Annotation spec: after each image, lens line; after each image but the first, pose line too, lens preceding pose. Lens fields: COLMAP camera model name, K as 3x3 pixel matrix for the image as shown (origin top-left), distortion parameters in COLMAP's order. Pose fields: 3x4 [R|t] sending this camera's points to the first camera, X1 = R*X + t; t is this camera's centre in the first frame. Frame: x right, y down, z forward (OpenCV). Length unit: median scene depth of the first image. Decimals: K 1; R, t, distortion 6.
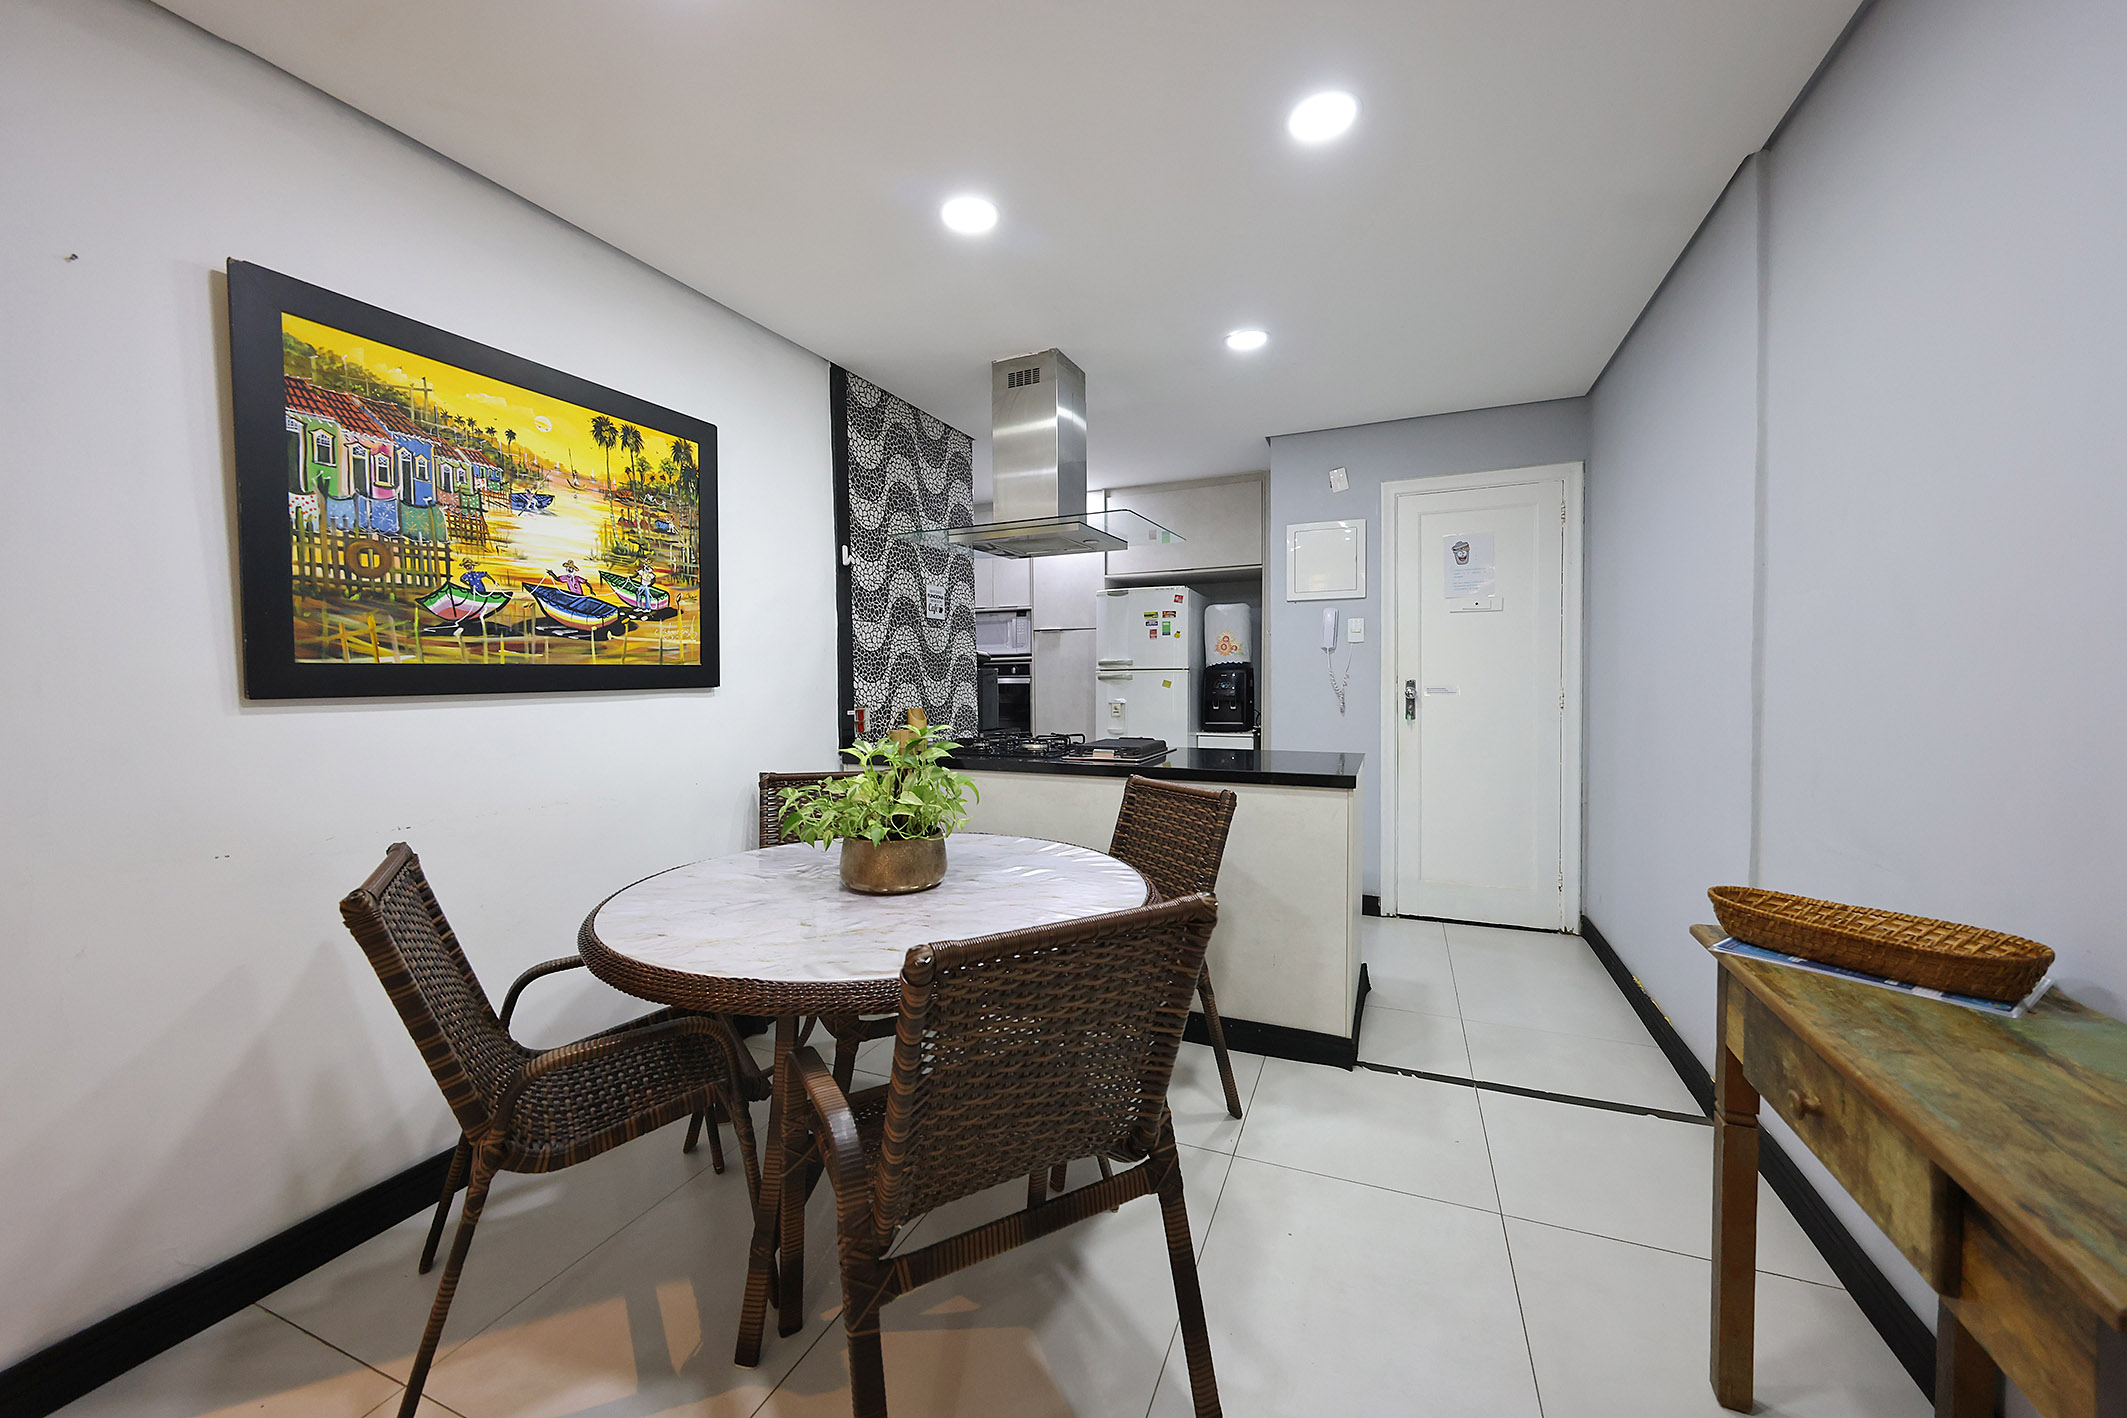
lens RADIAL K [[789.3, 0, 1068.2], [0, 789.3, 705.5], [0, 0, 1]] dist [0.003995, -0.000361]
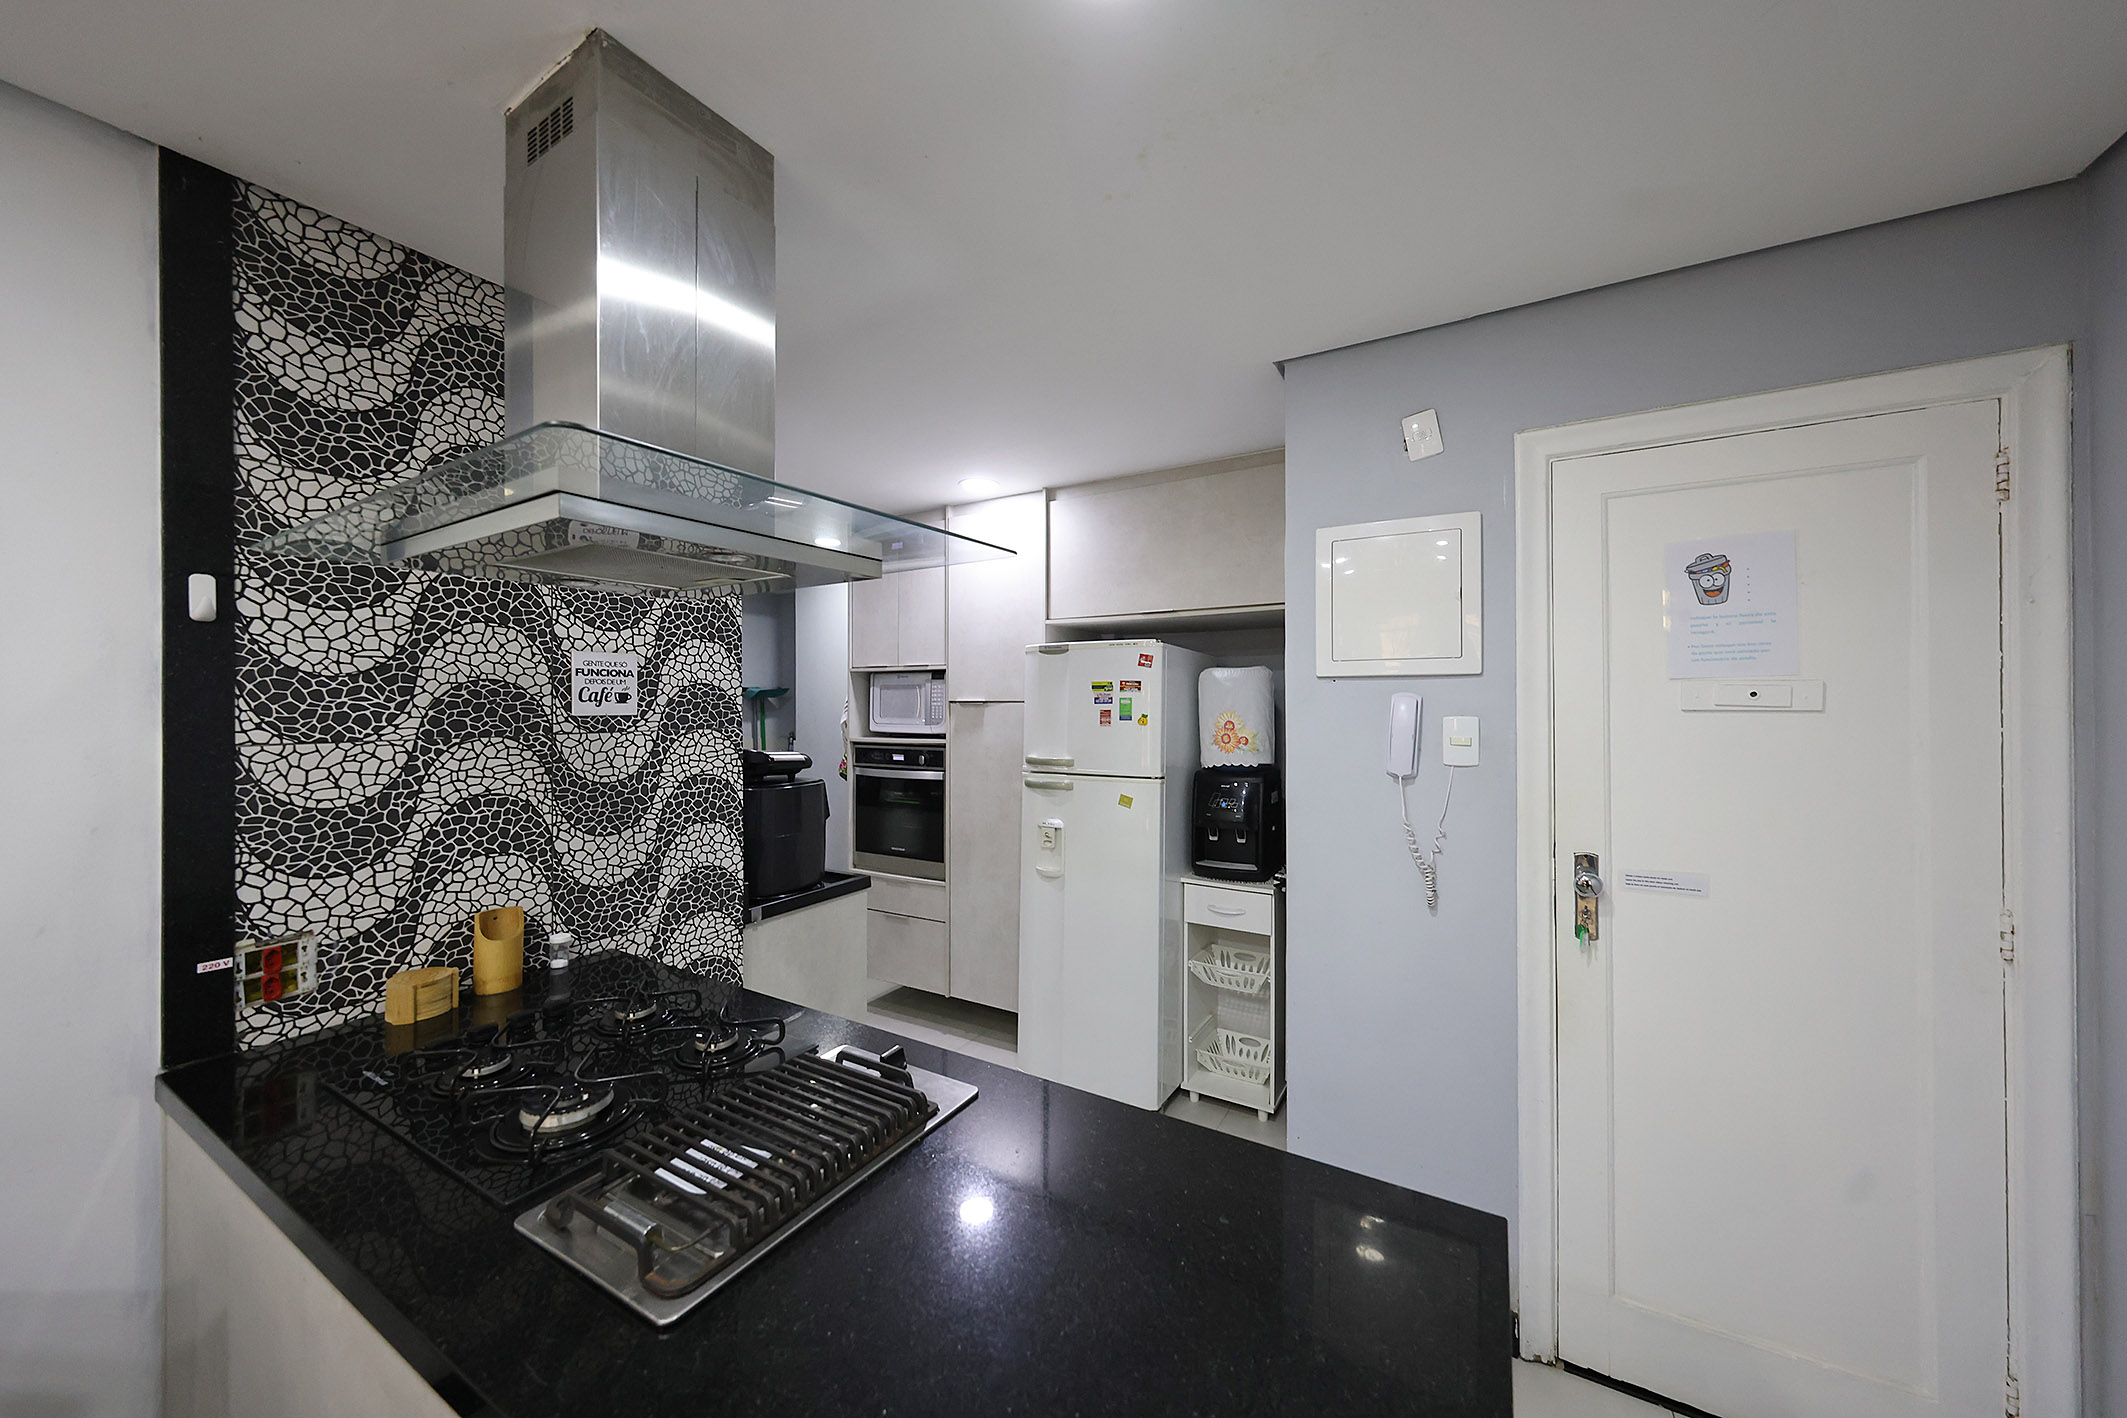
lens RADIAL K [[747.3, 0, 1072.5], [0, 747.3, 699.7], [0, 0, 1]] dist [0.004396, -0.001084]
pose [[0.992815, 0.009005, -0.119322, 0.250898], [-0.013746, 0.999146, -0.038975, -0.135572], [0.118869, 0.040335, 0.992090, 0.708287]]
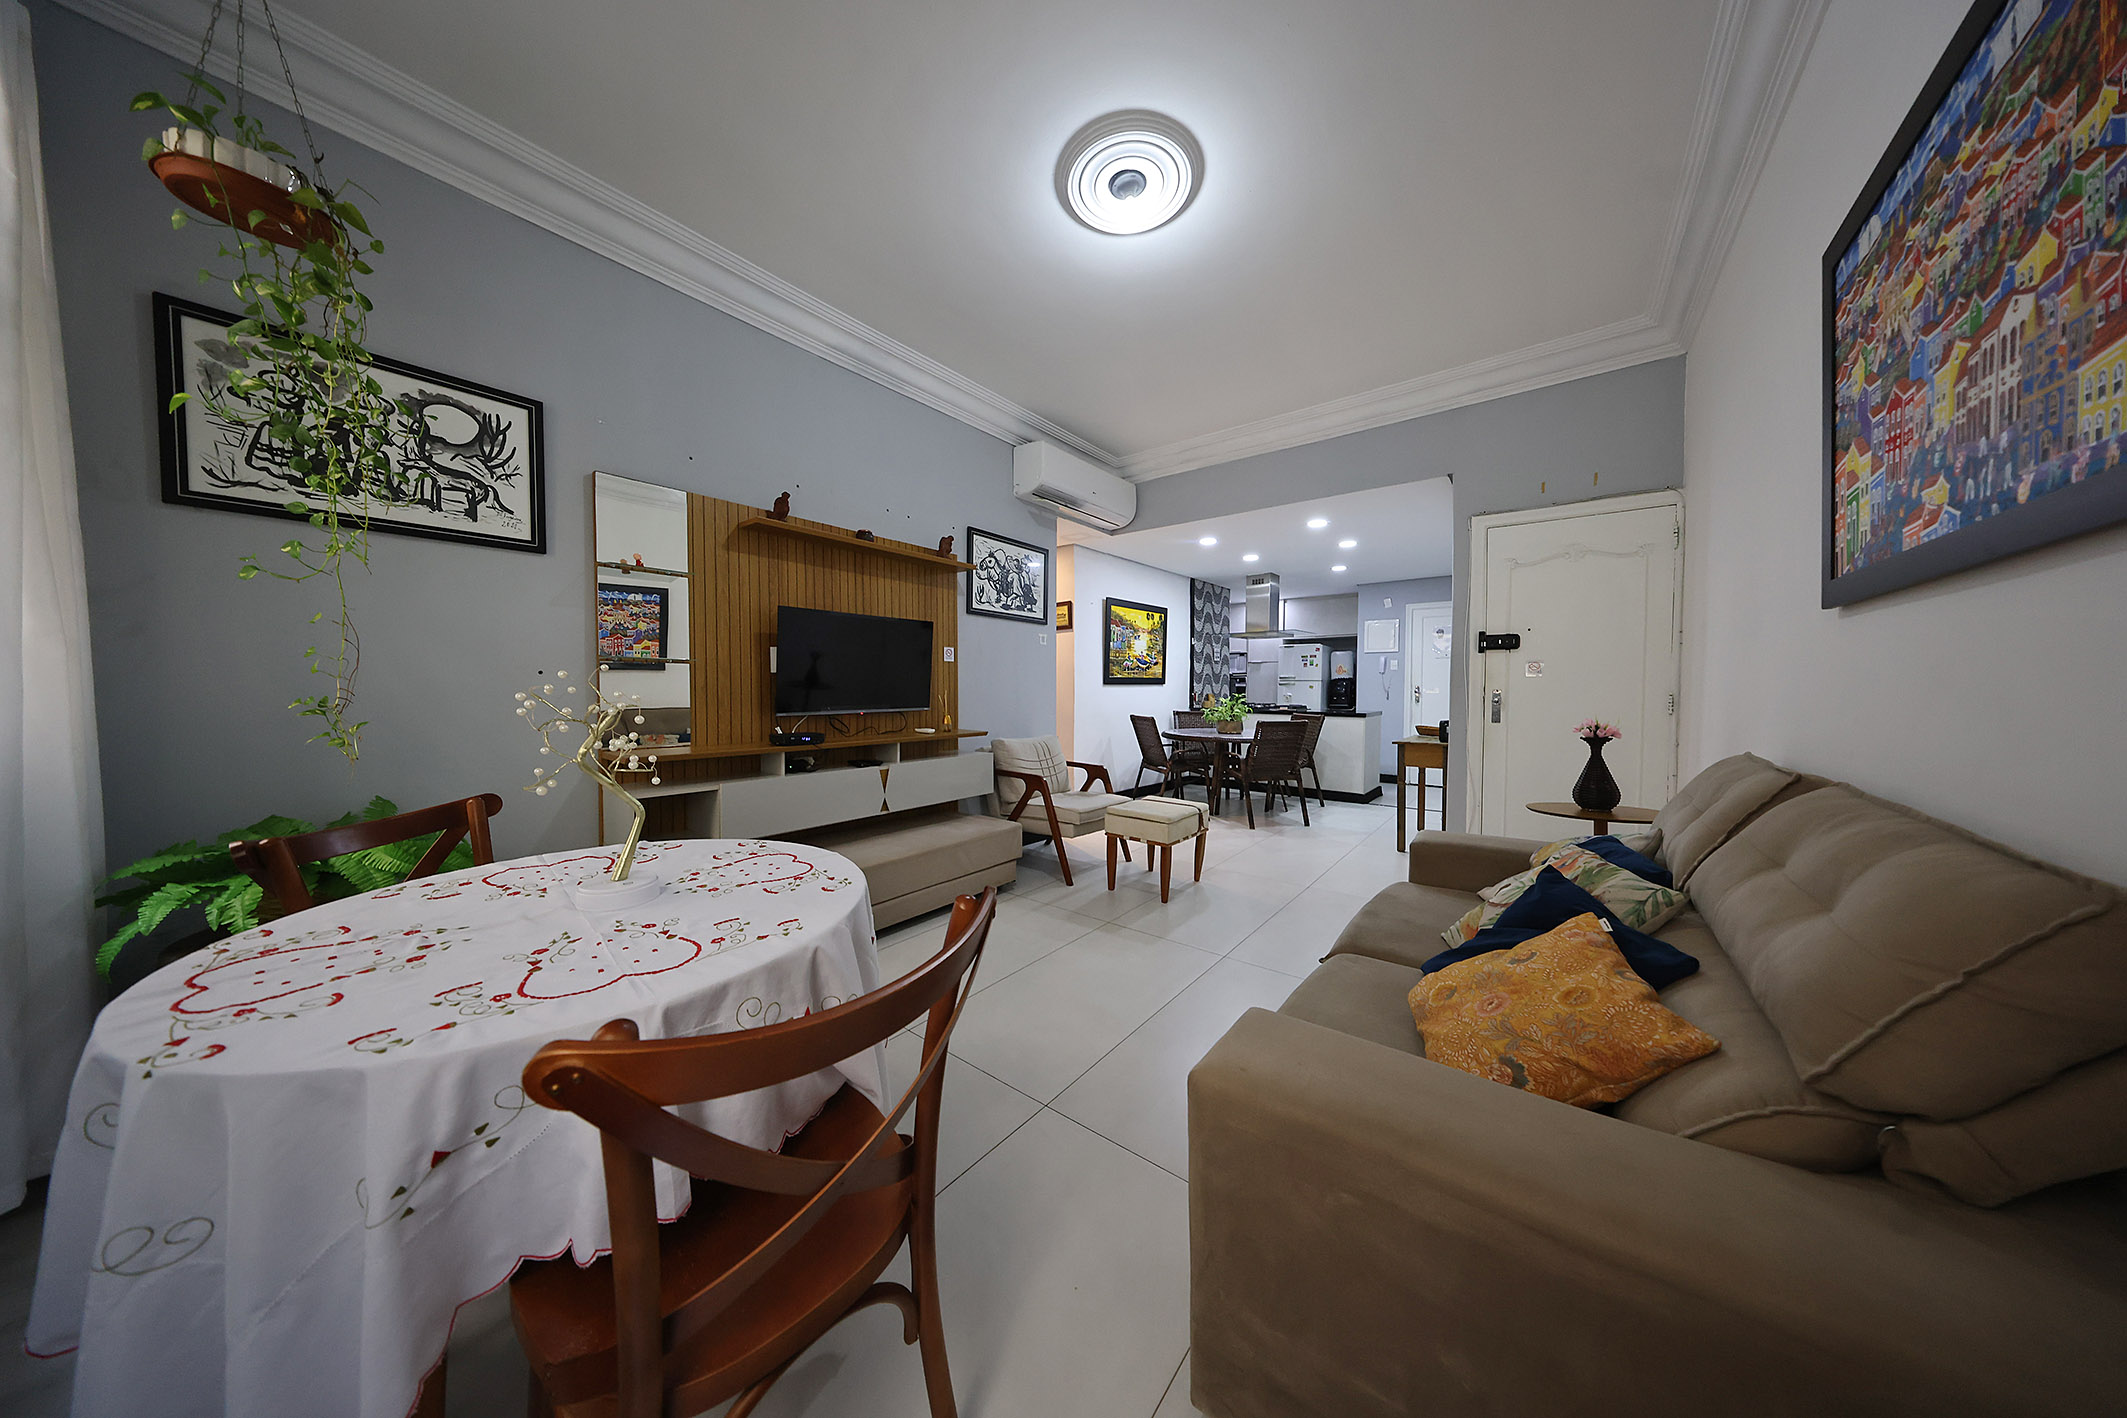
lens RADIAL K [[630.0, 0, 1077.4], [0, 630.0, 705.2], [0, 0, 1]] dist [0.004306, 0.000005]
pose [[0.967529, 0.020218, -0.251950, -0.109986], [-0.021500, 0.999766, -0.002337, 0.070085], [0.251844, 0.007678, 0.967737, -1.494283]]
